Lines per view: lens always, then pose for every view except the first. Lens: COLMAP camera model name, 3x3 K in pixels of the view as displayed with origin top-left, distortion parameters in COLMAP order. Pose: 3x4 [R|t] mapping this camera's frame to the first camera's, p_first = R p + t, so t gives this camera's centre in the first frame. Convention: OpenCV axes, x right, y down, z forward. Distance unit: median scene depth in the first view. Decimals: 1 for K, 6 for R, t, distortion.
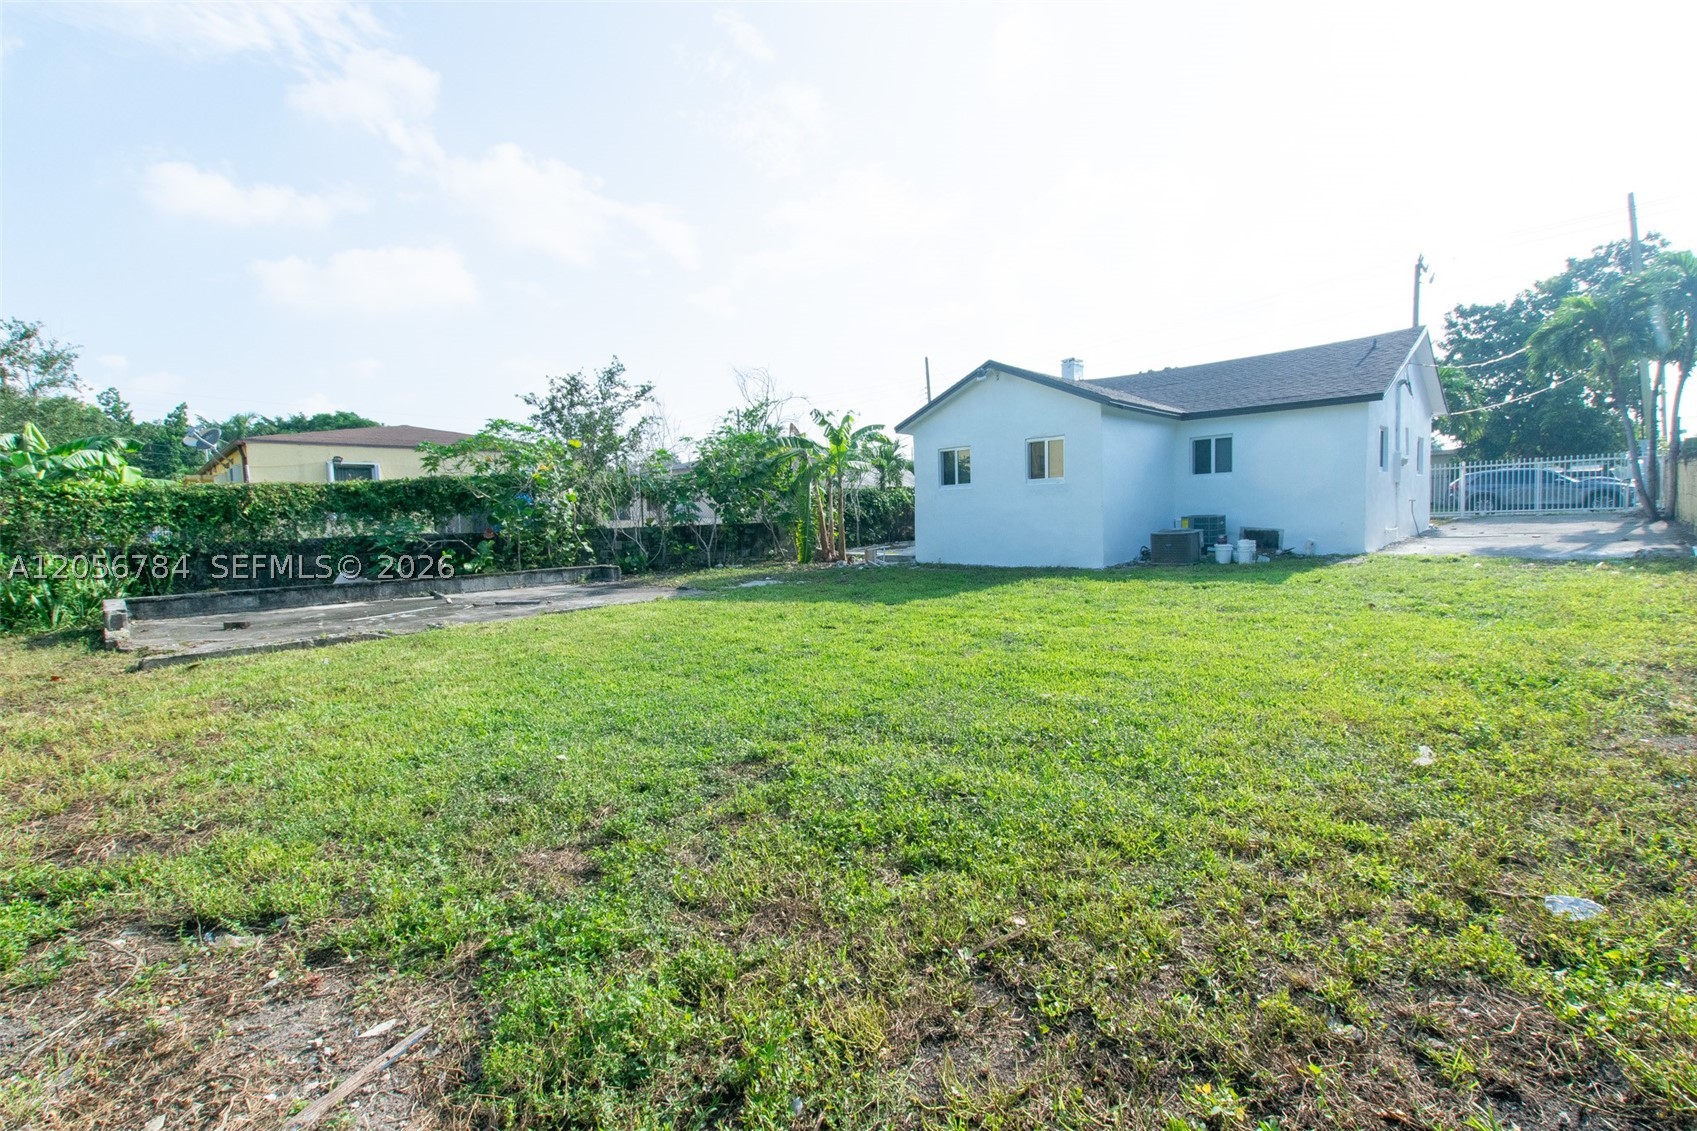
lens RADIAL K [[685.9, 0, 848.4], [0, 685.9, 514.9], [0, 0, 1]] dist [0.009734, 0.000099]
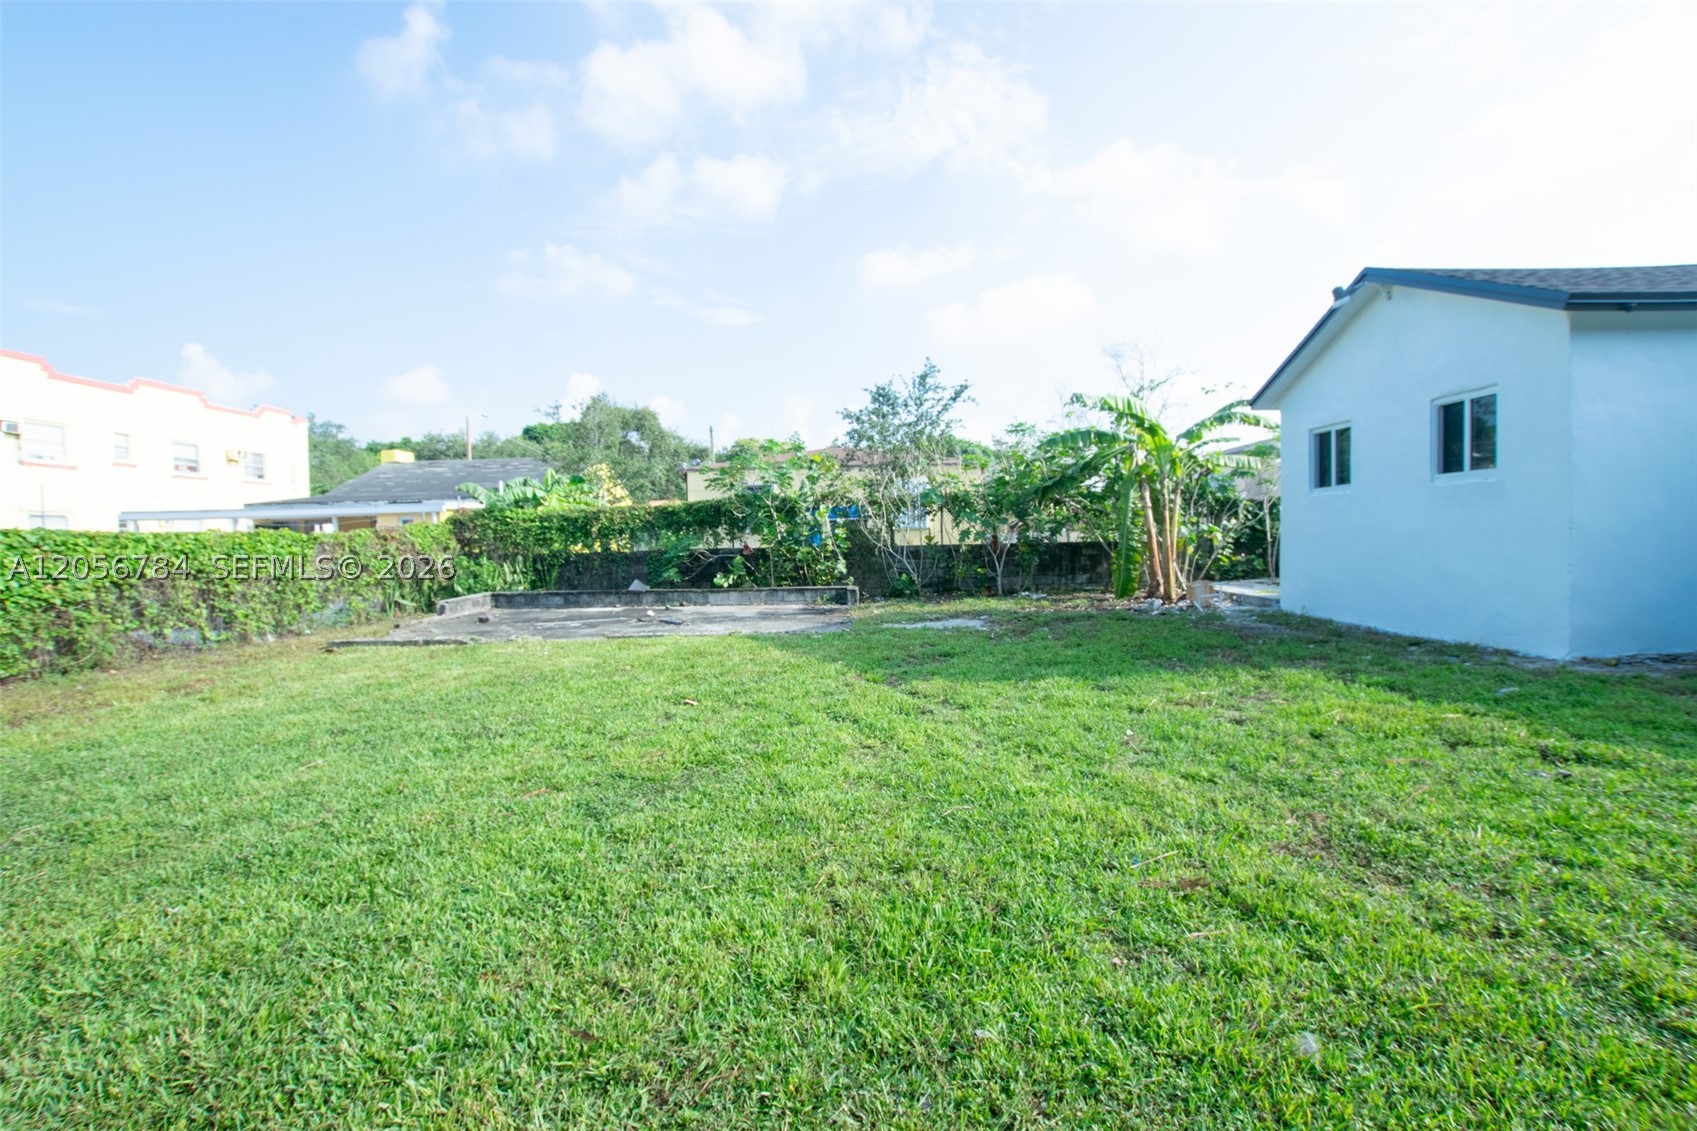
lens RADIAL K [[735.8, 0, 848.4], [0, 735.8, 523.6], [0, 0, 1]] dist [0.000867, -0.000008]
pose [[0.719470, 0.002101, -0.694520, 0.315056], [0.000403, 0.999994, 0.003443, -0.014933], [0.694523, -0.002757, 0.719465, 0.255927]]
